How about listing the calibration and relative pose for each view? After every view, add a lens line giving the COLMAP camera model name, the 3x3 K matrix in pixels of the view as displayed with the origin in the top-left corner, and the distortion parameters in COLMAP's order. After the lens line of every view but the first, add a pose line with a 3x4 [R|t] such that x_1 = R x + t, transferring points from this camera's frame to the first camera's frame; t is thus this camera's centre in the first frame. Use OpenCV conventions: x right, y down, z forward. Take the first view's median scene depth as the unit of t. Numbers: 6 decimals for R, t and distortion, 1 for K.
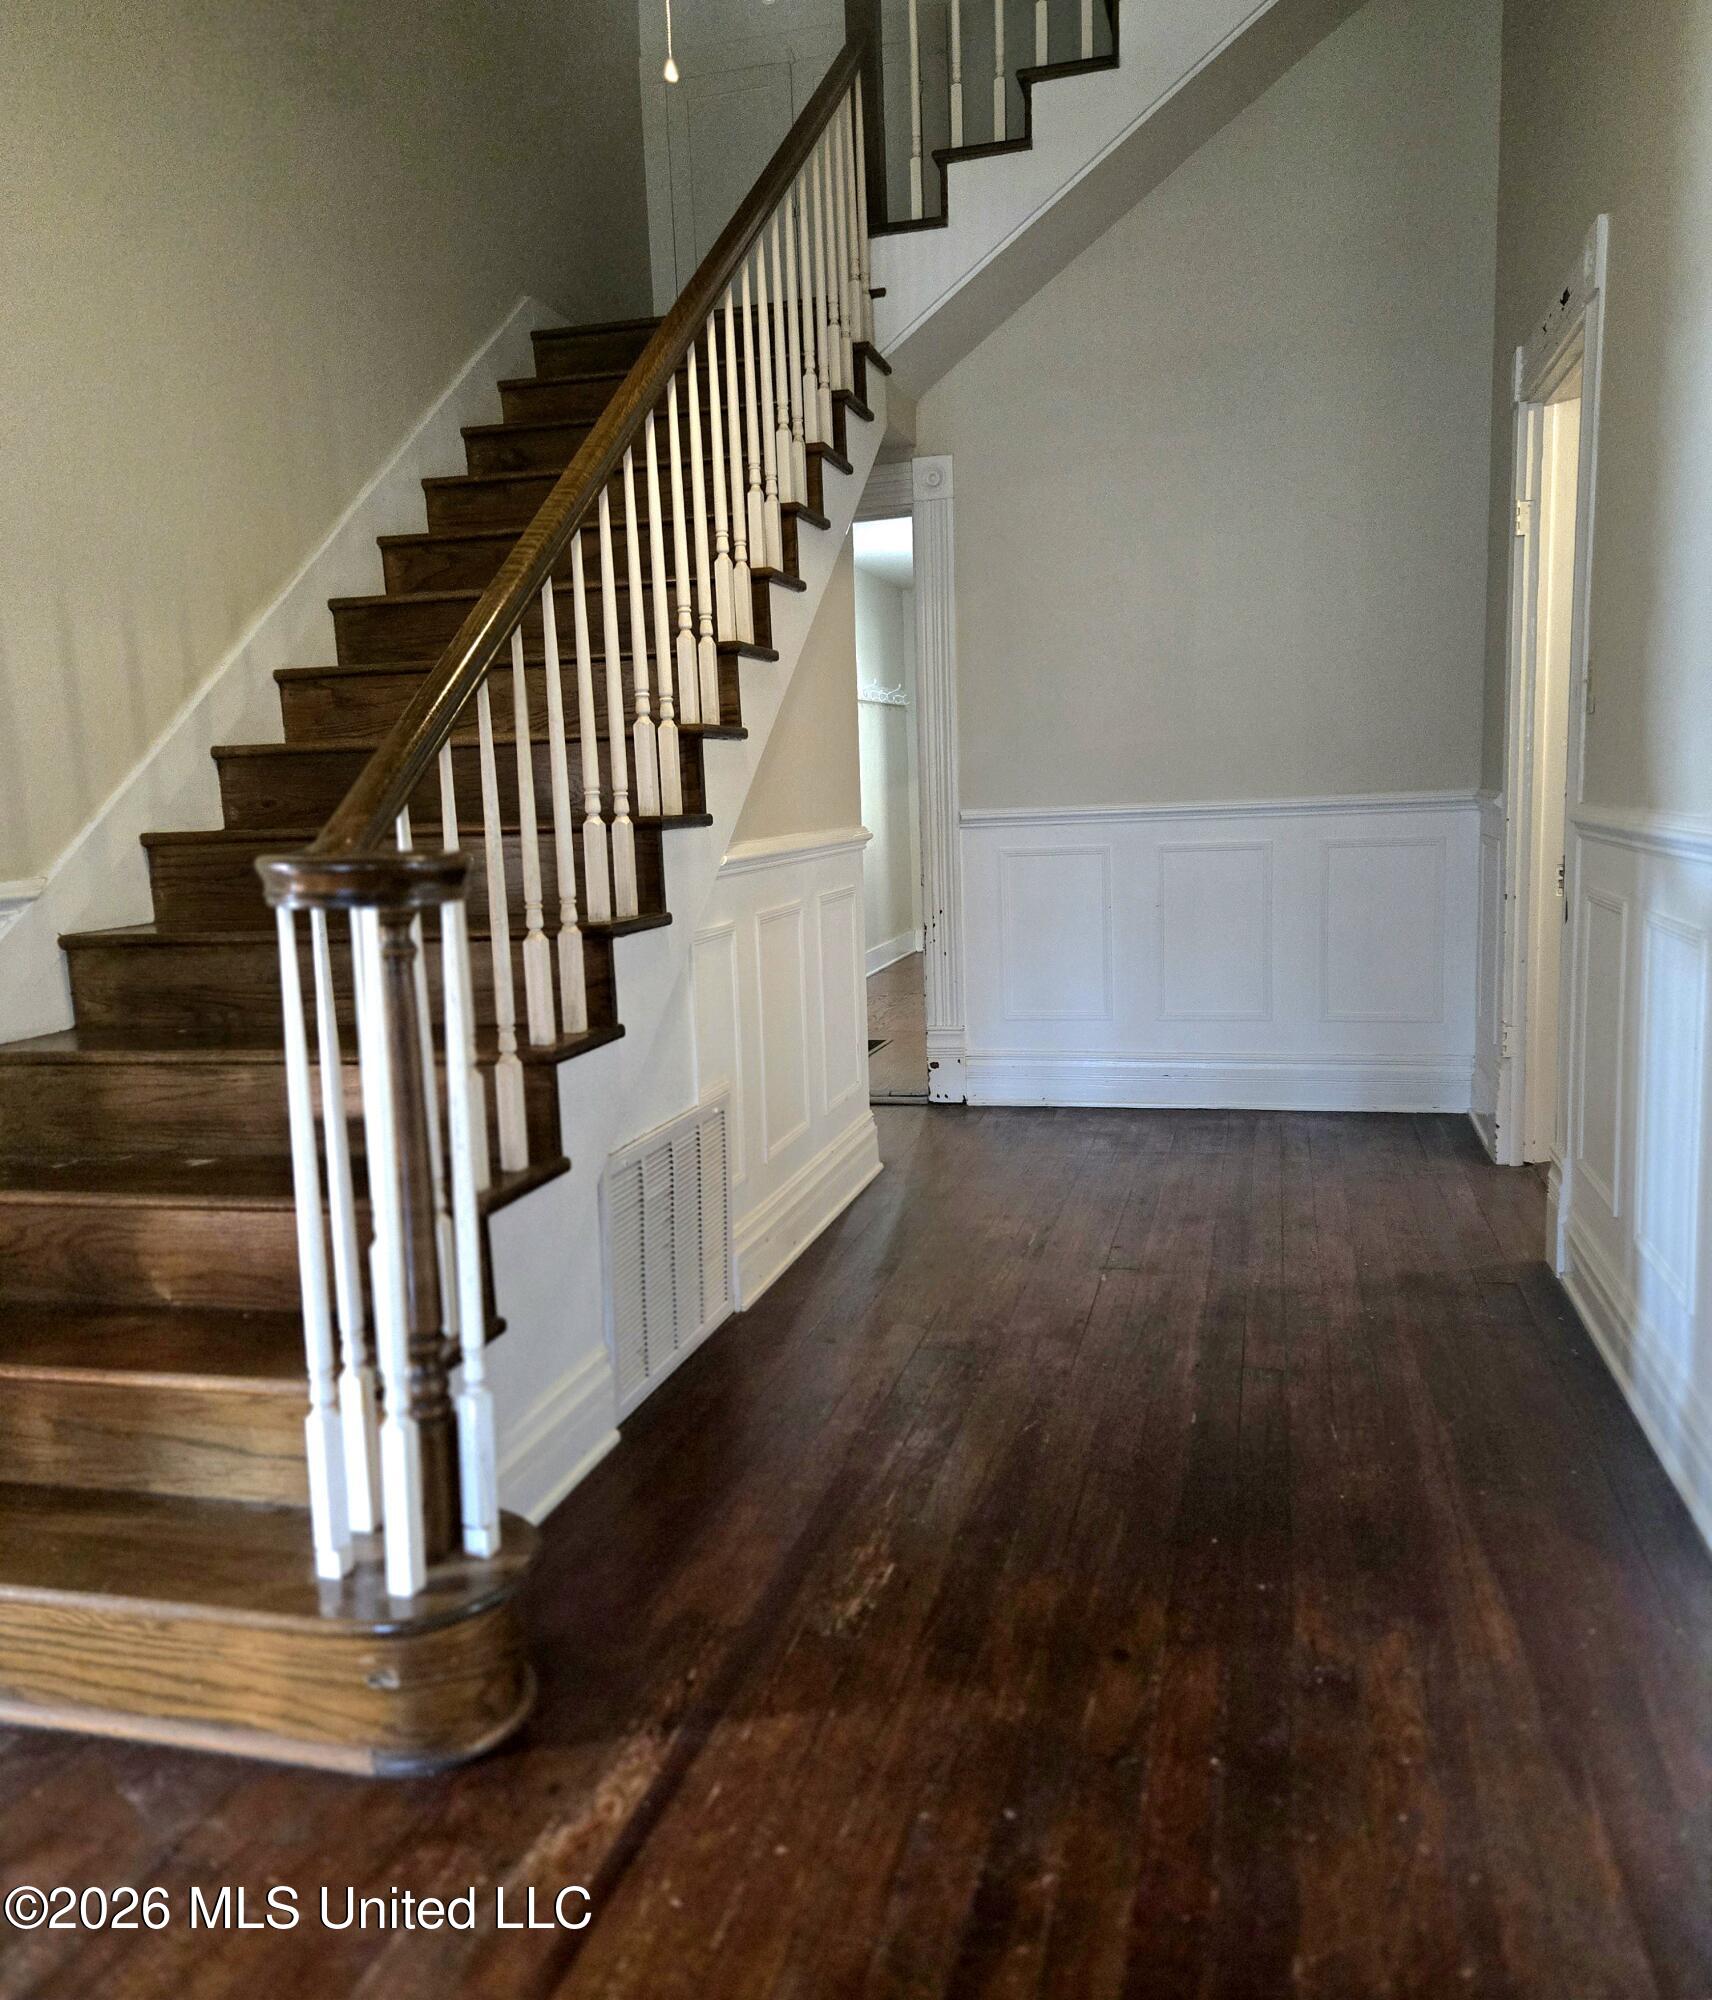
lens RADIAL K [[1544.0, 0, 853.2], [0, 1544.0, 1011.2], [0, 0, 1]] dist [0.067911, -0.054301]
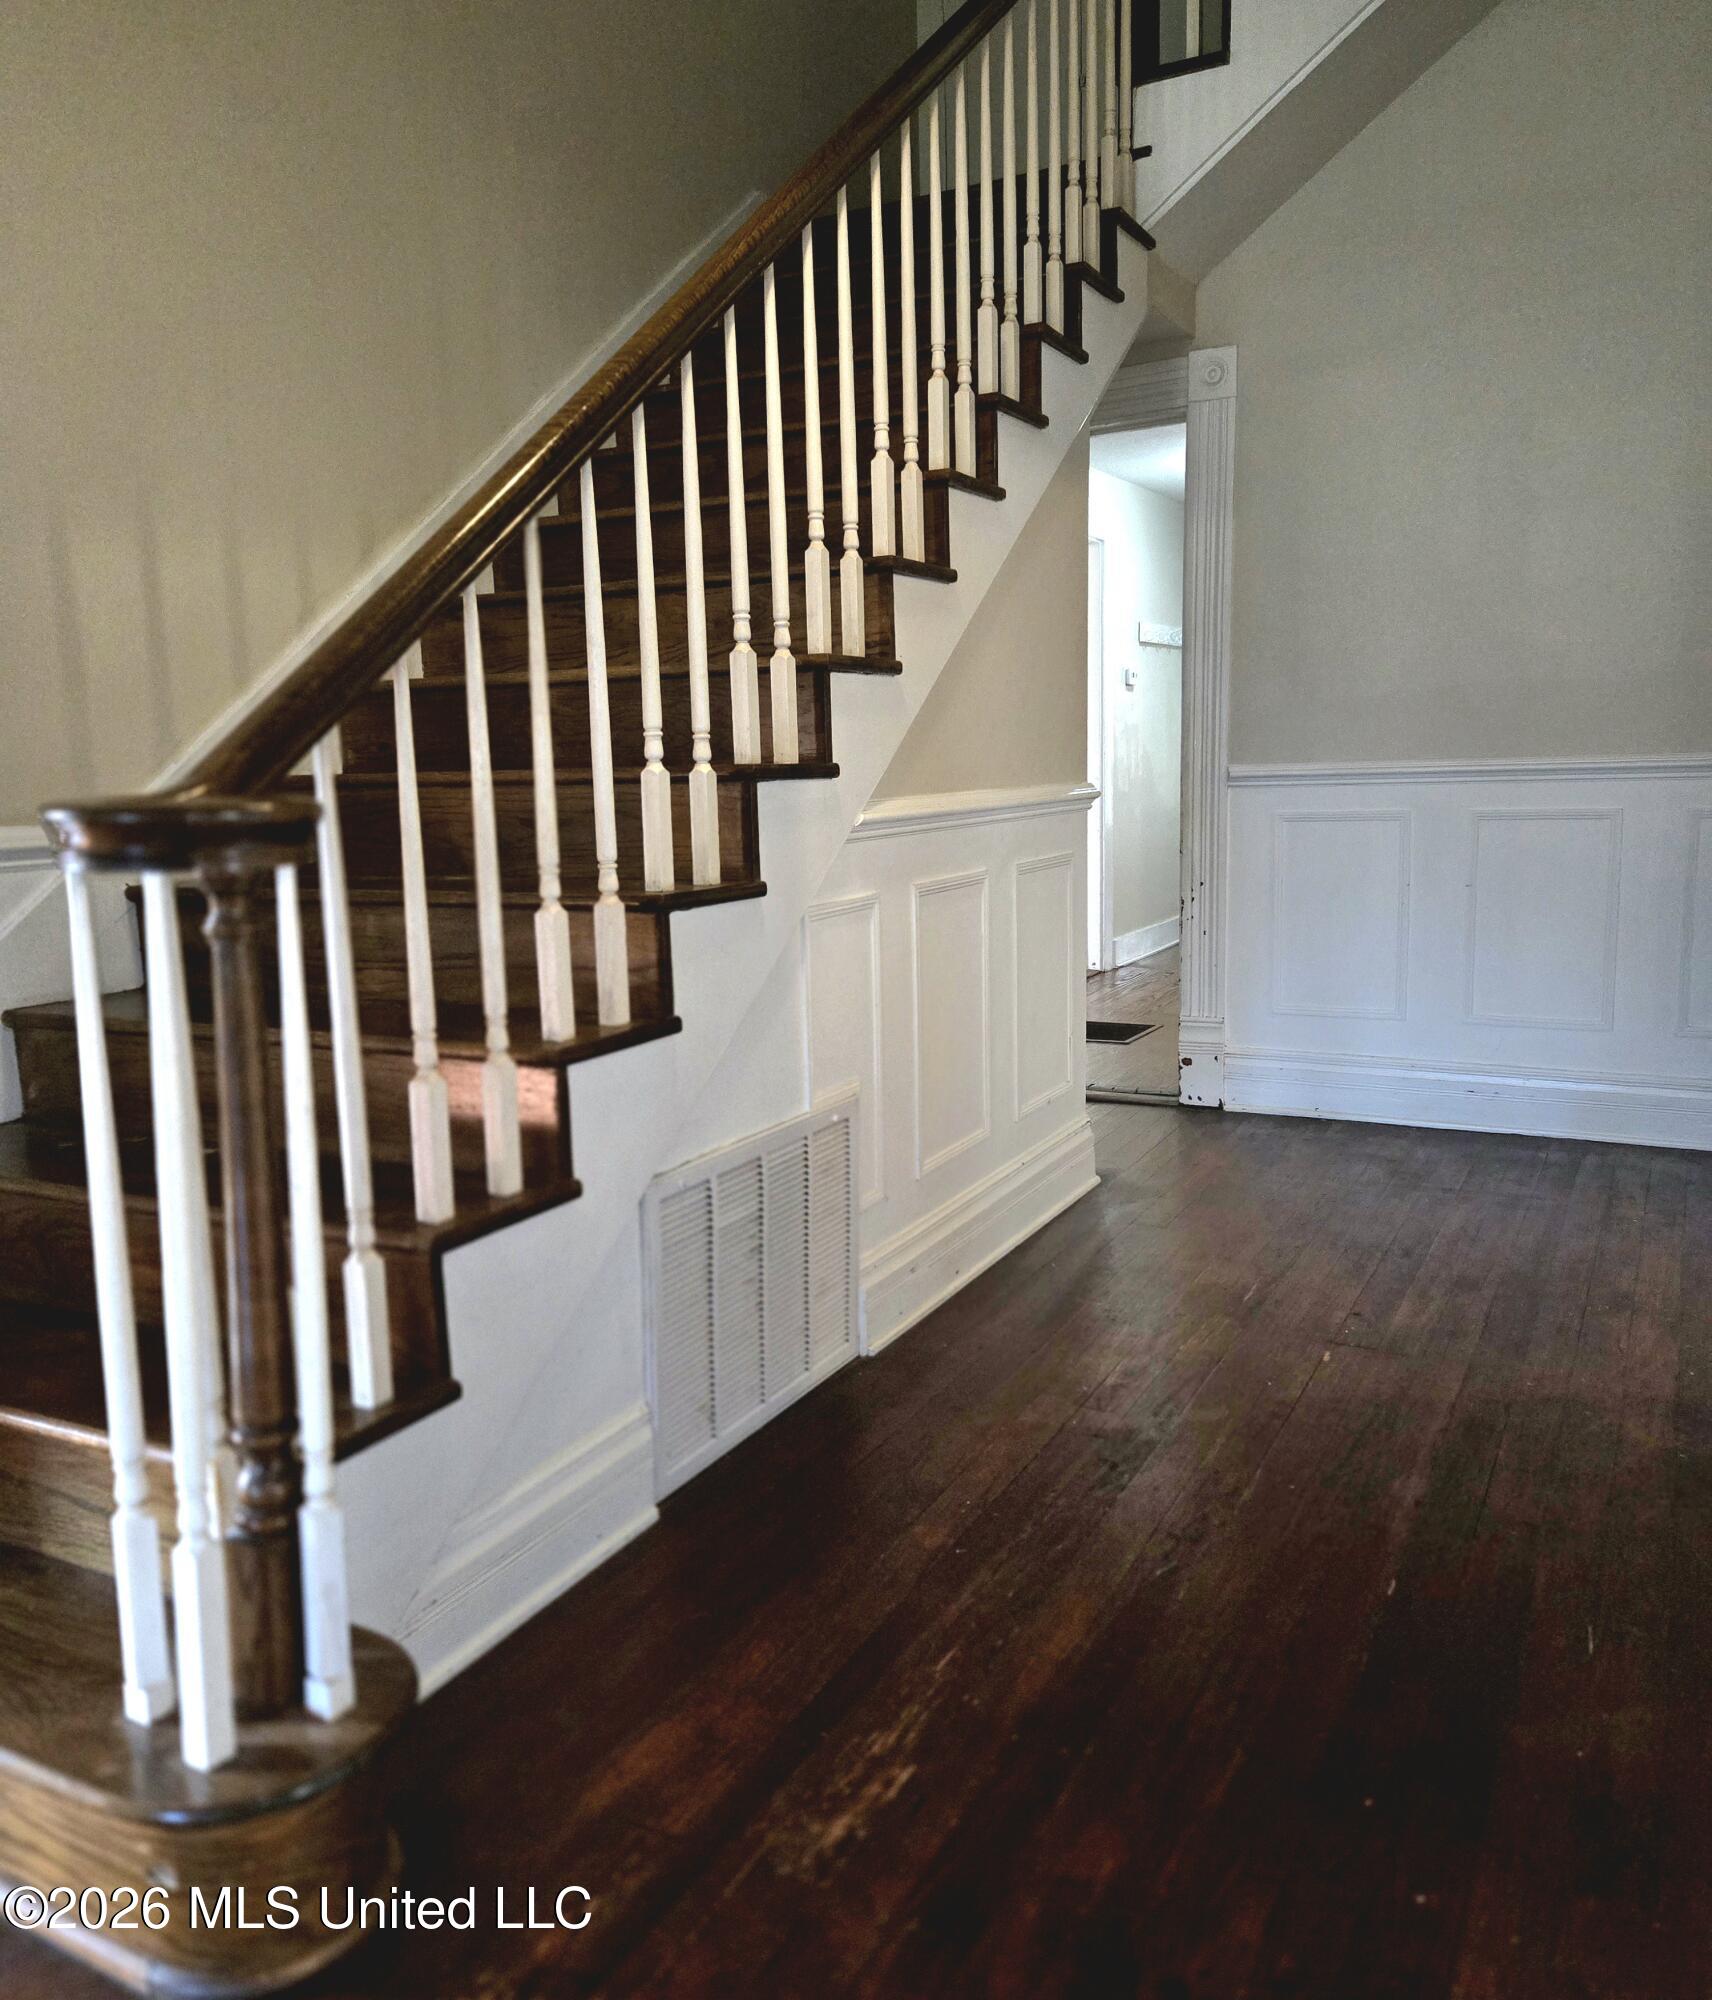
lens RADIAL K [[1544.0, 0, 862.7], [0, 1544.0, 986.8], [0, 0, 1]] dist [0.067911, -0.054301]
pose [[0.973865, 0.046053, -0.222411, 0.104588], [-0.043448, 0.998918, 0.016597, -0.020783], [0.222935, -0.006500, 0.974812, 0.181856]]
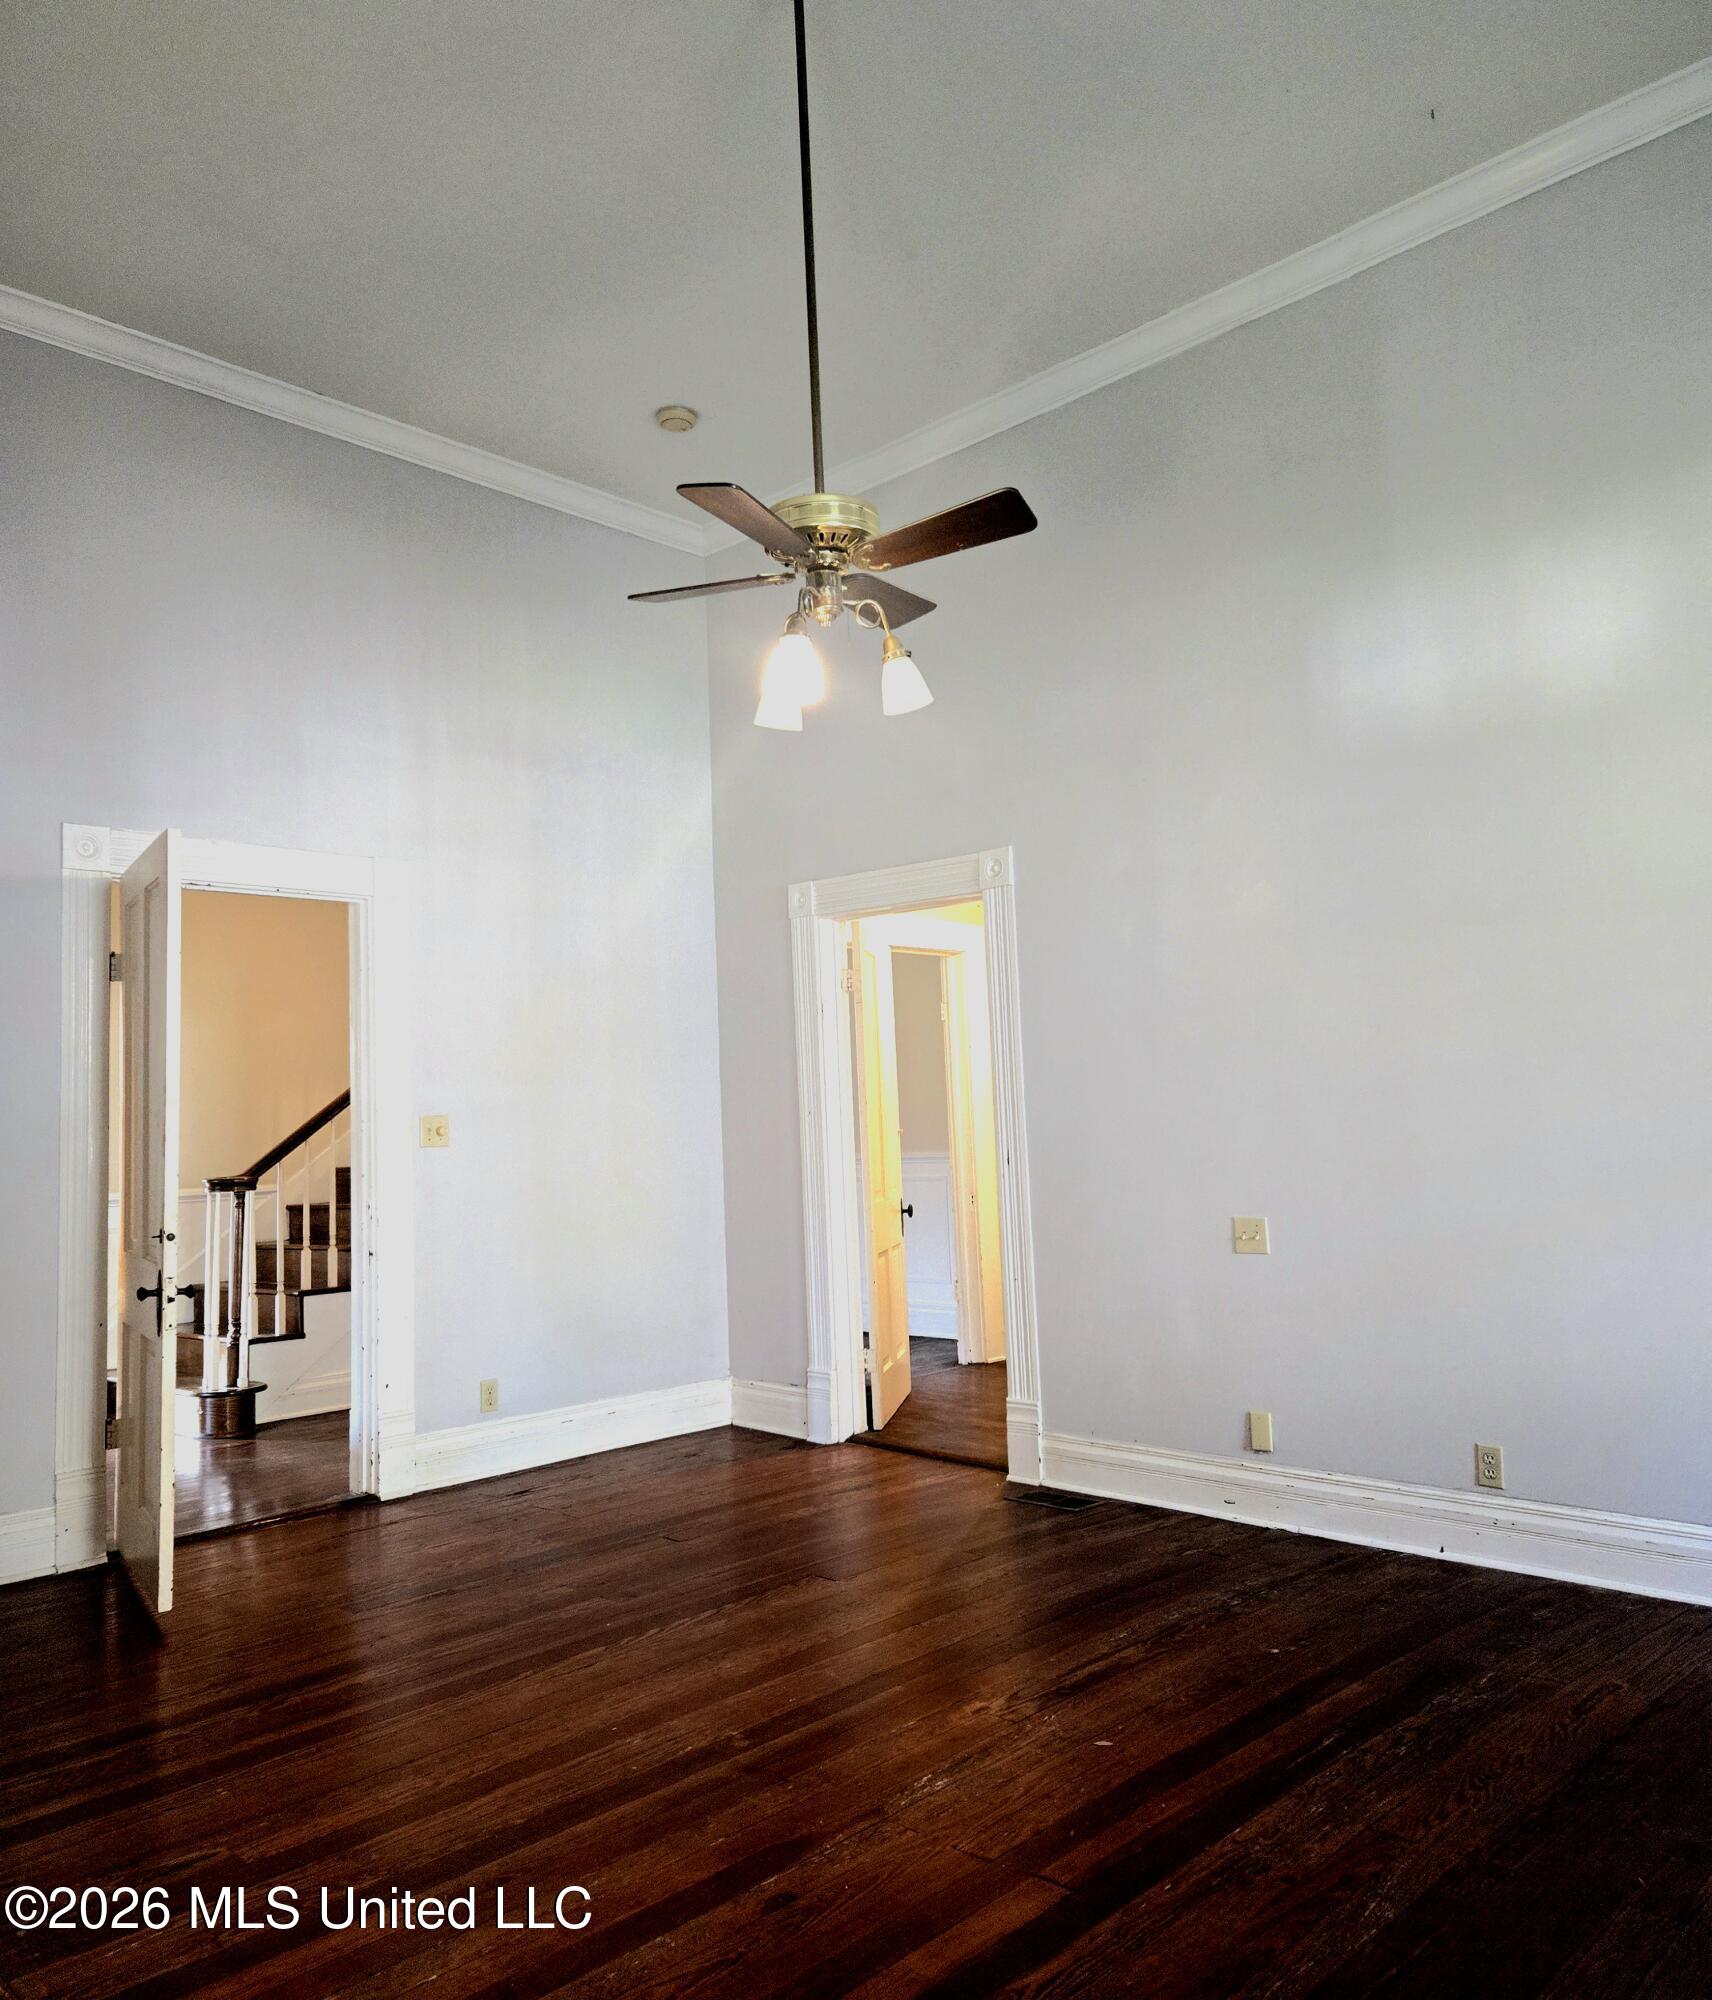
lens RADIAL K [[1544.0, 0, 847.6], [0, 1544.0, 997.2], [0, 0, 1]] dist [0.067911, -0.054301]
pose [[0.872968, -0.046831, -0.485523, 1.524973], [-0.058442, 0.978168, -0.199427, 0.072553], [0.484263, 0.202469, 0.851173, -0.829653]]
